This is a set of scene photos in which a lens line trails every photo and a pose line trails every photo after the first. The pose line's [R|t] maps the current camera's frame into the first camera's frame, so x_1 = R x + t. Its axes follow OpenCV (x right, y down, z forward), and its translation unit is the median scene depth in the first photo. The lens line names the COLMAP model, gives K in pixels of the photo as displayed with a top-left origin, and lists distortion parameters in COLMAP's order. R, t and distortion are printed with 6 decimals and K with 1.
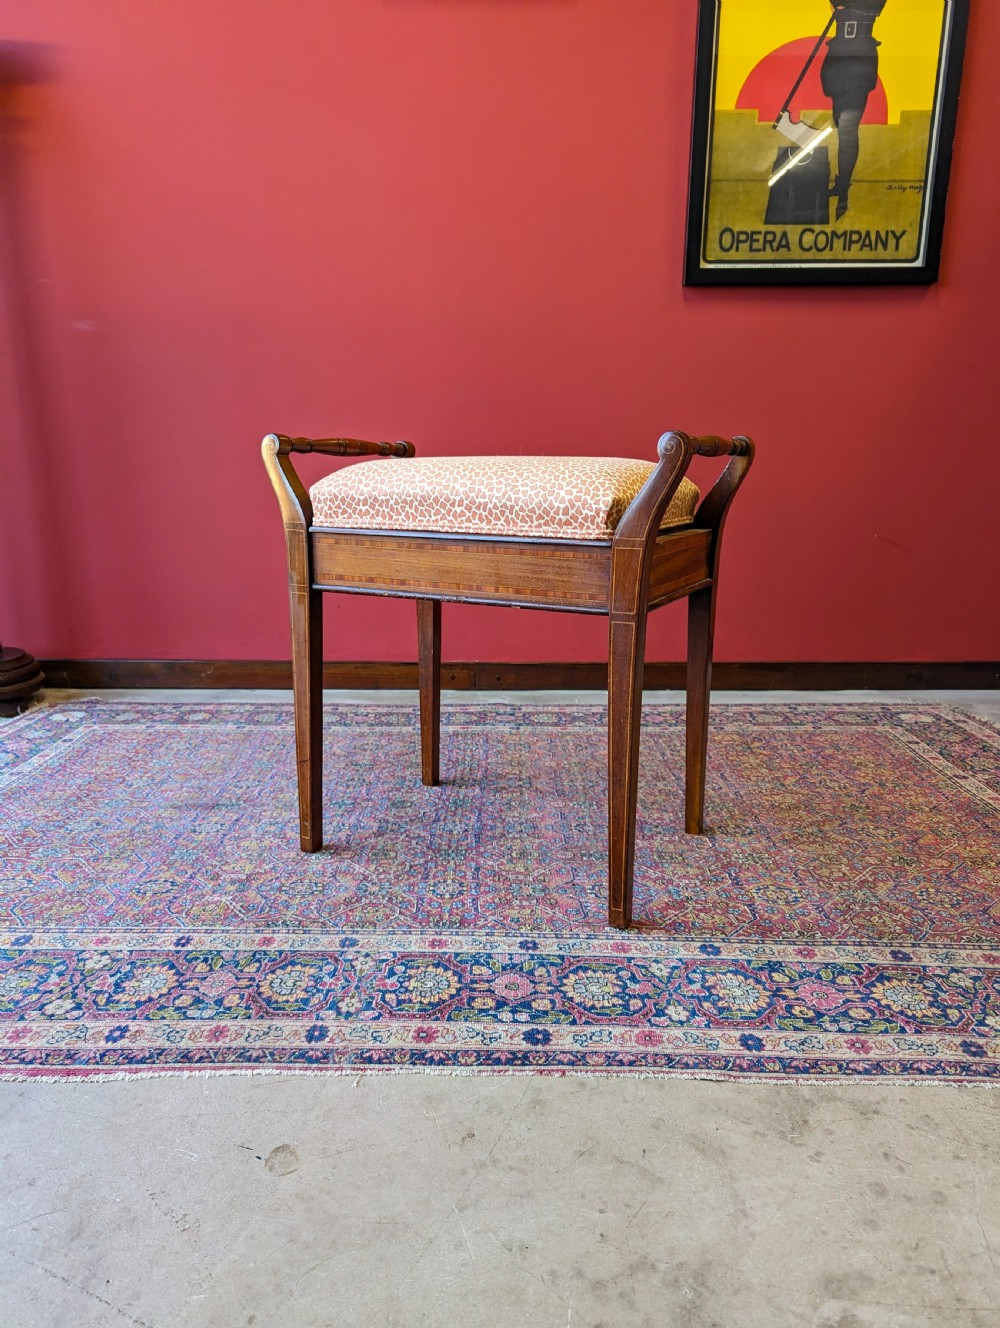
lens RADIAL K [[903.4, 0, 496.6], [0, 903.4, 674.8], [0, 0, 1]] dist [0.038865, -0.025046]
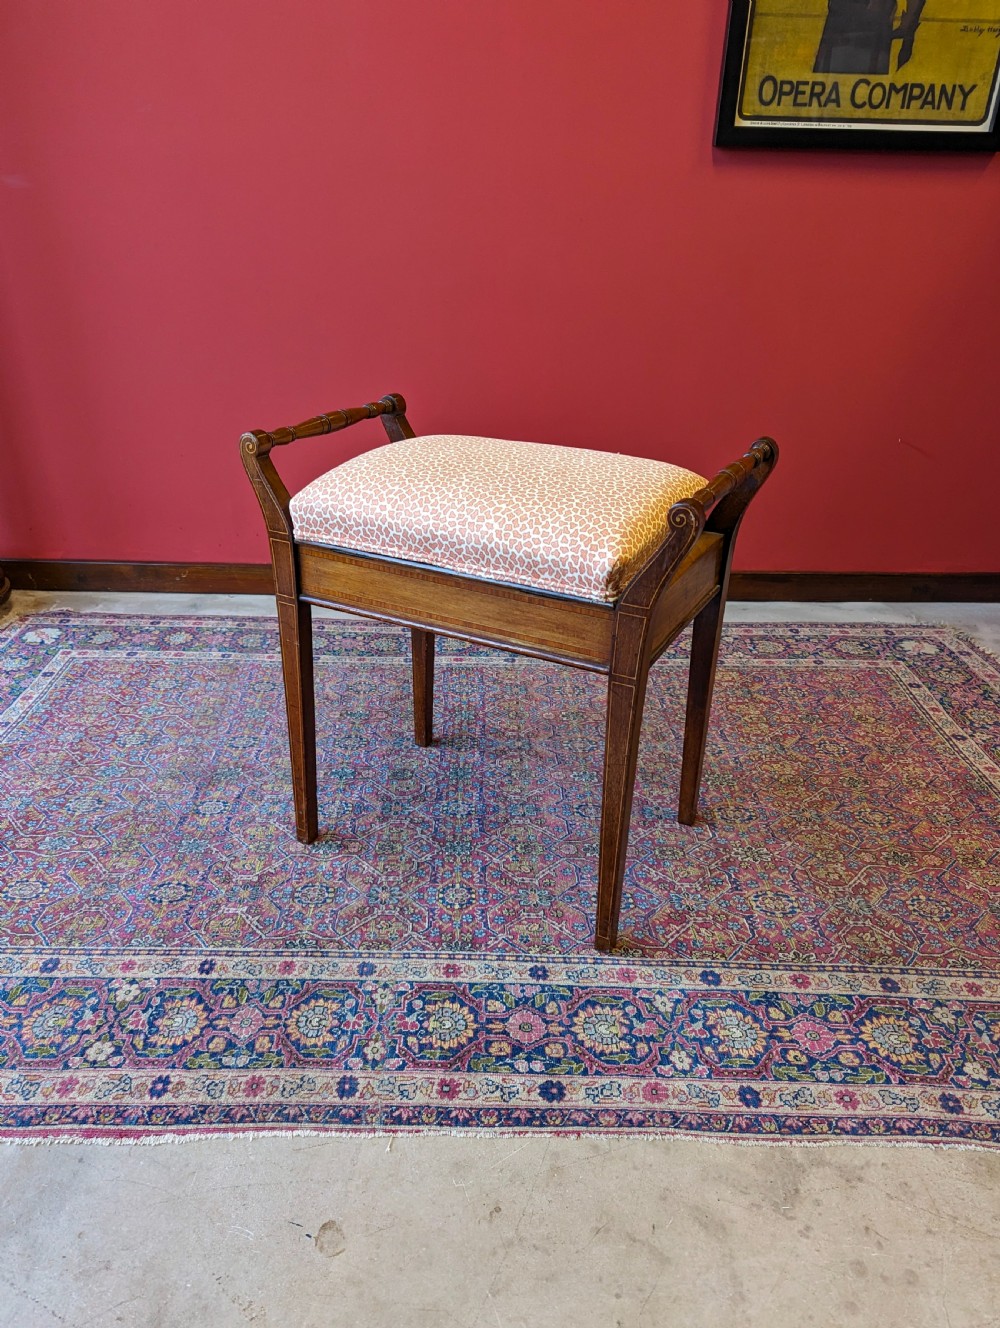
lens RADIAL K [[943.4, 0, 484.6], [0, 943.4, 685.6], [0, 0, 1]] dist [0.045994, -0.038771]
pose [[0.999726, 0.007629, 0.022108, -0.054630], [-0.012578, 0.972328, 0.233280, -0.282089], [-0.019717, -0.233494, 0.972158, 0.014166]]
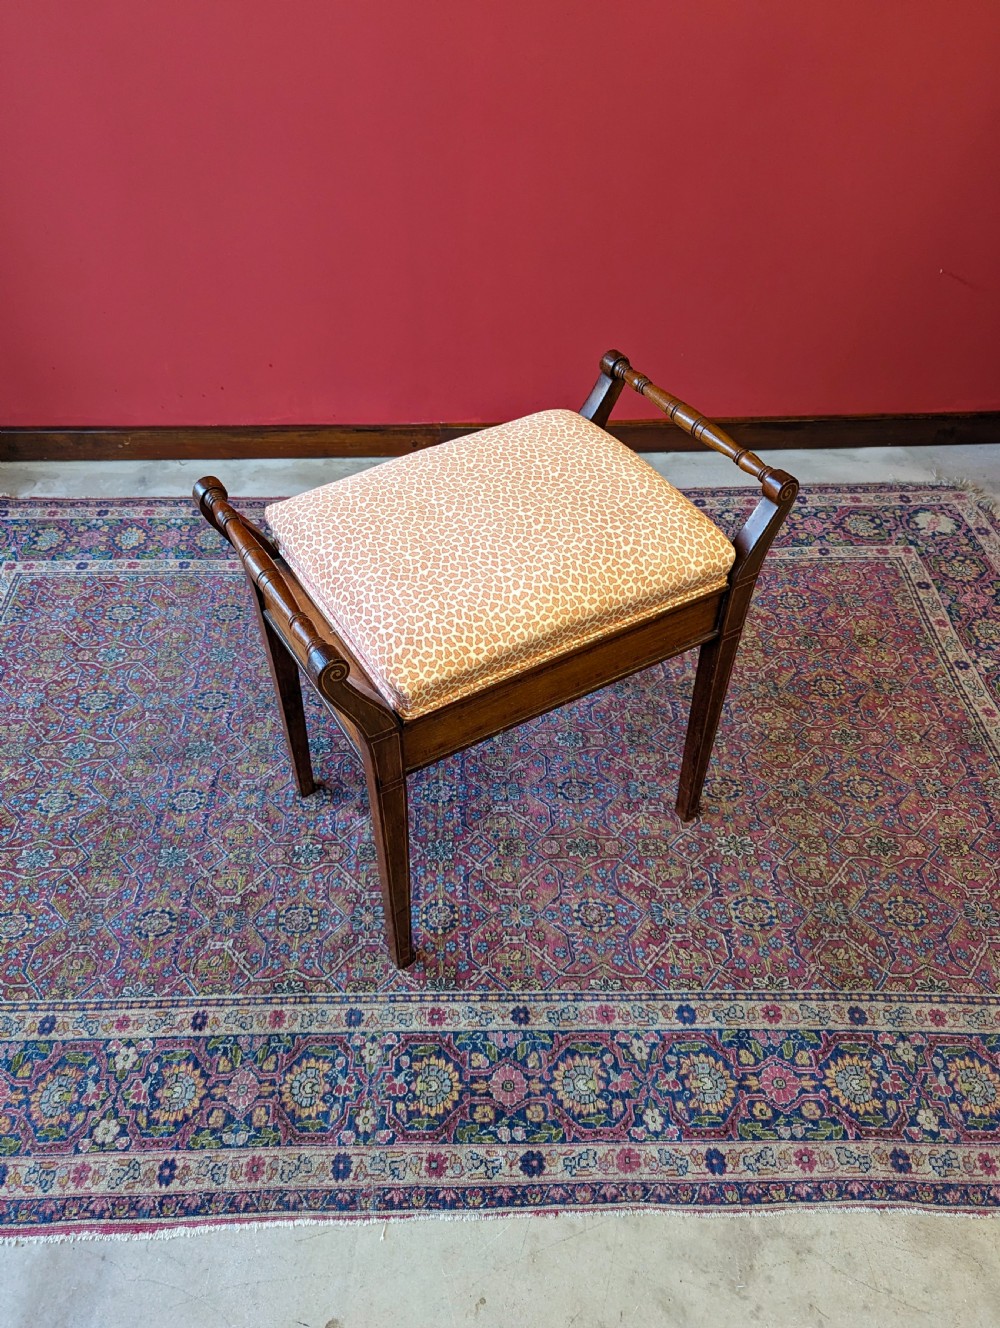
lens RADIAL K [[943.4, 0, 487.6], [0, 943.4, 683.9], [0, 0, 1]] dist [0.045994, -0.038771]
pose [[0.999213, -0.030525, 0.025324, -0.021245], [0.011669, 0.836501, 0.547841, -0.663457], [-0.037906, -0.547115, 0.836199, 0.271907]]
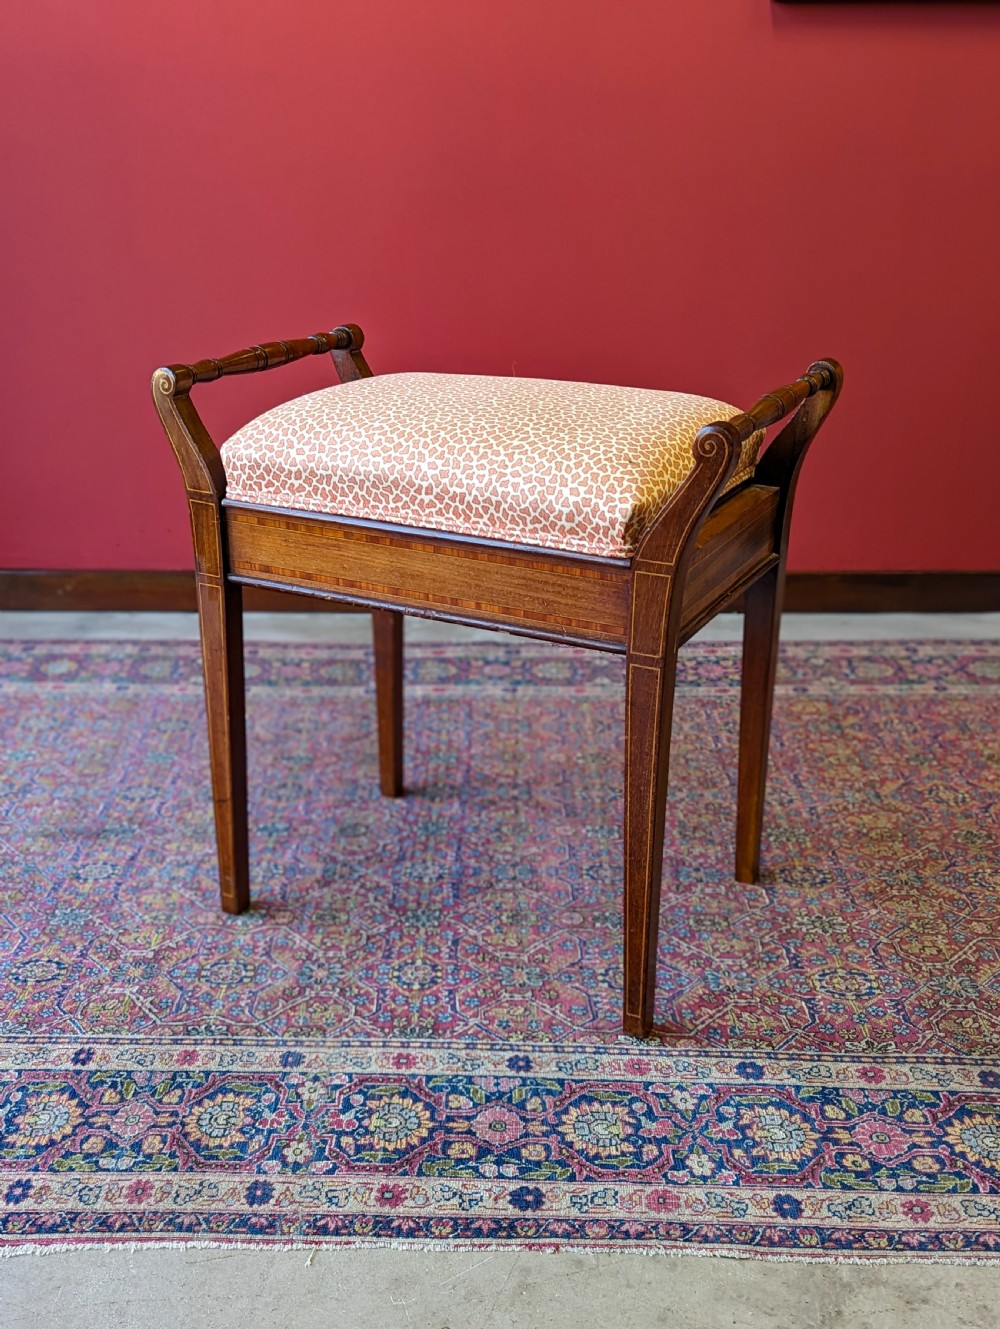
lens RADIAL K [[1410.7, 0, 473.7], [0, 1410.7, 699.1], [0, 0, 1]] dist [0.032570, 0.000000]
pose [[0.999910, -0.001211, -0.013334, 0.012009], [0.003448, 0.985595, 0.169085, -0.224330], [0.012937, -0.169116, 0.985511, -0.159855]]
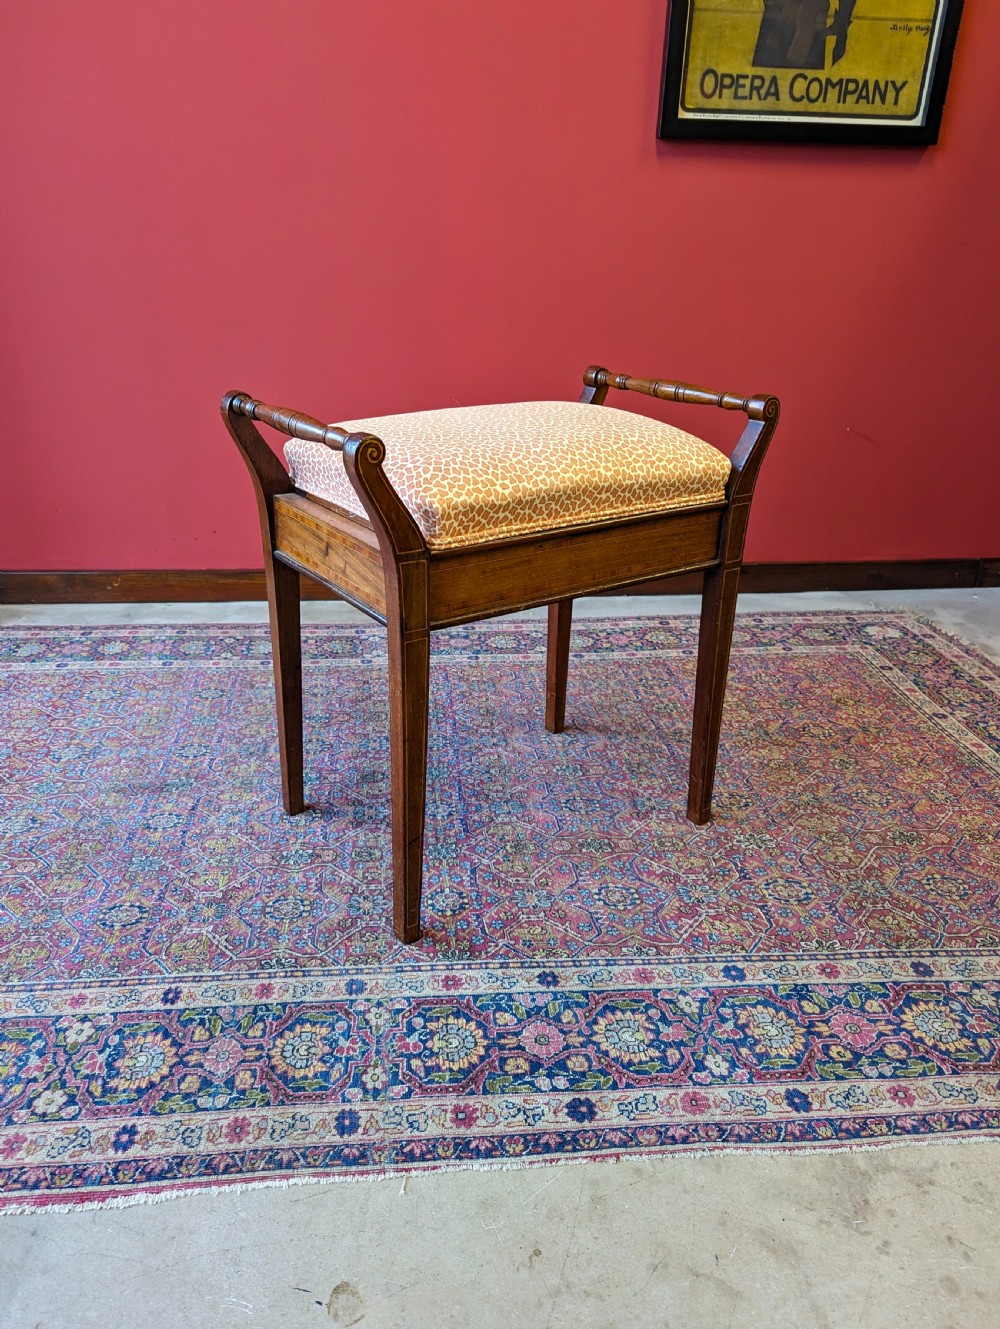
lens RADIAL K [[944.1, 0, 486.7], [0, 944.1, 655.3], [0, 0, 1]] dist [0.045994, -0.038771]
pose [[0.994339, -0.025107, 0.103242, -0.123445], [0.006821, 0.984759, 0.173789, -0.208782], [-0.106032, -0.172101, 0.979356, 0.096161]]
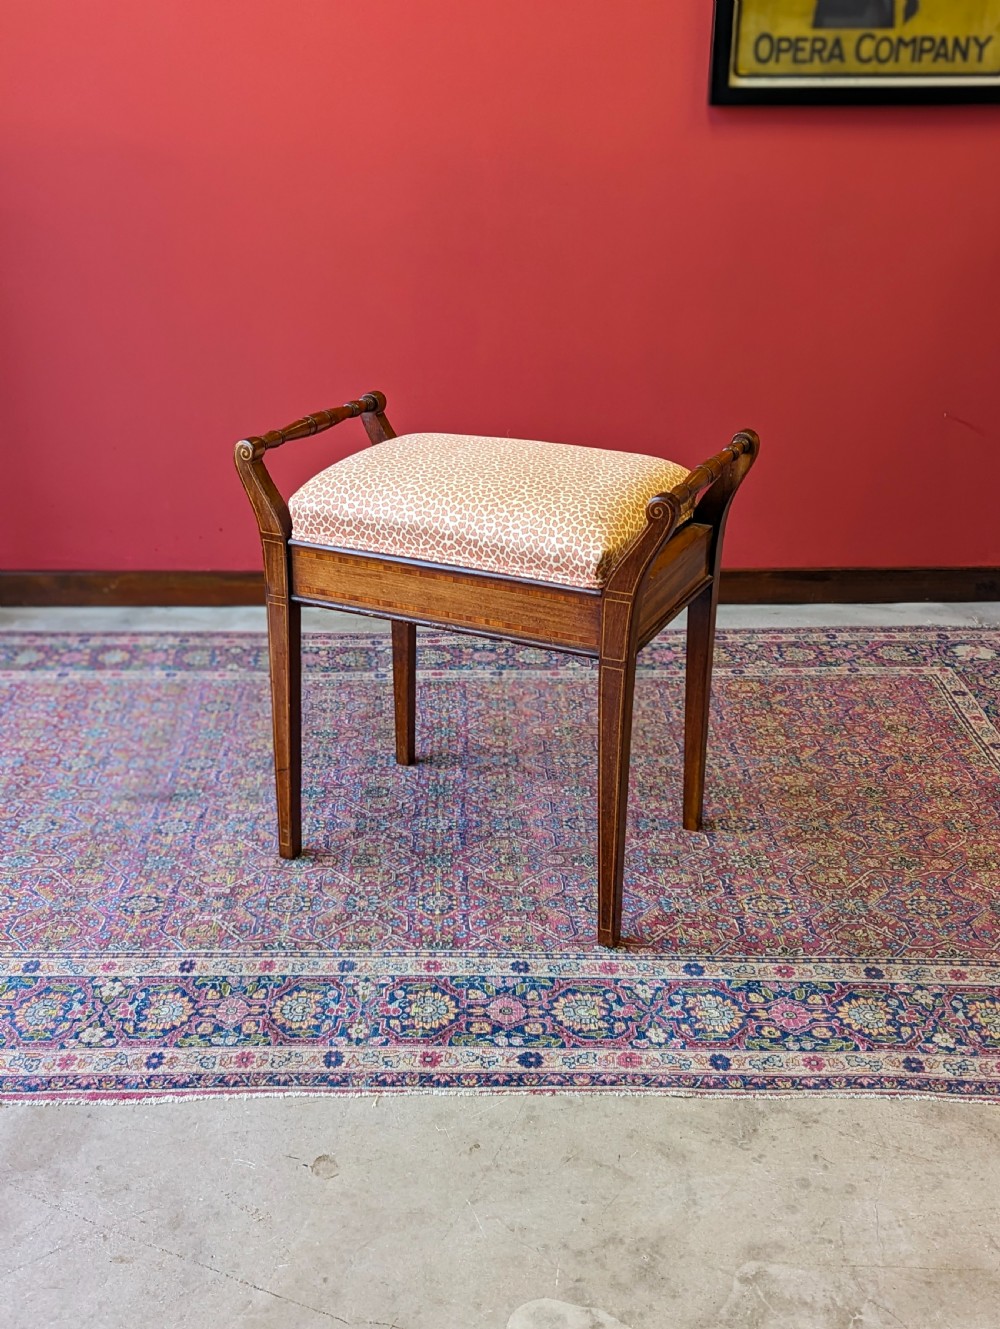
lens RADIAL K [[1410.7, 0, 468.1], [0, 1410.7, 634.0], [0, 0, 1]] dist [0.032570, 0.000000]
pose [[0.999889, -0.009079, 0.011845, -0.040925], [0.007211, 0.988786, 0.149163, -0.325735], [-0.013066, -0.149061, 0.988742, -0.552347]]
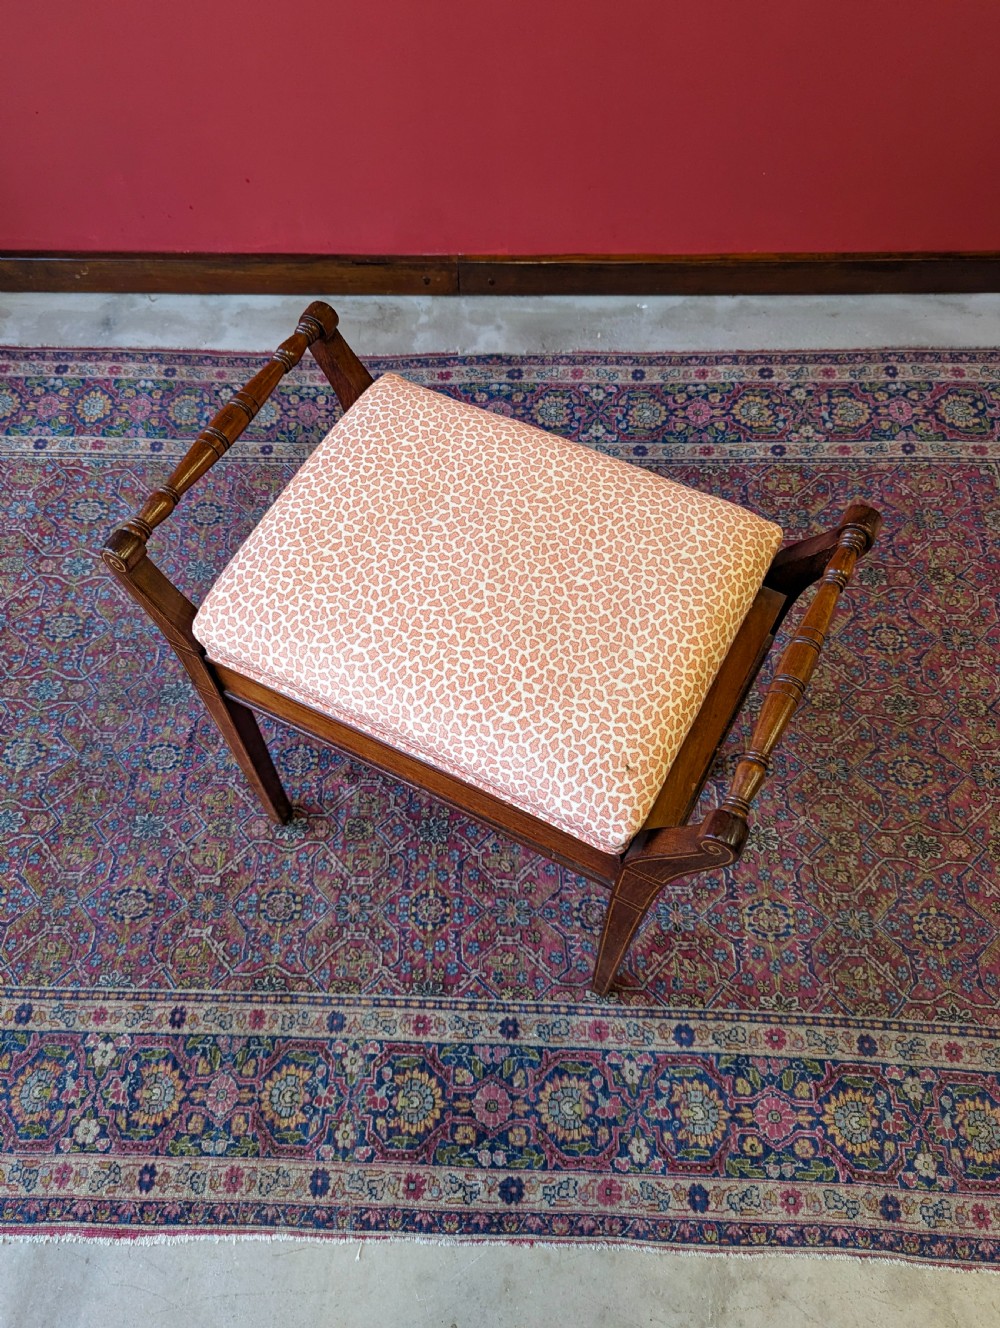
lens RADIAL K [[970.4, 0, 487.0], [0, 970.4, 696.8], [0, 0, 1]] dist [0.039399, -0.028879]
pose [[0.999749, 0.000610, -0.022373, 0.034598], [0.016454, 0.657607, 0.753181, -0.799138], [0.015172, -0.753361, 0.657432, 0.558065]]
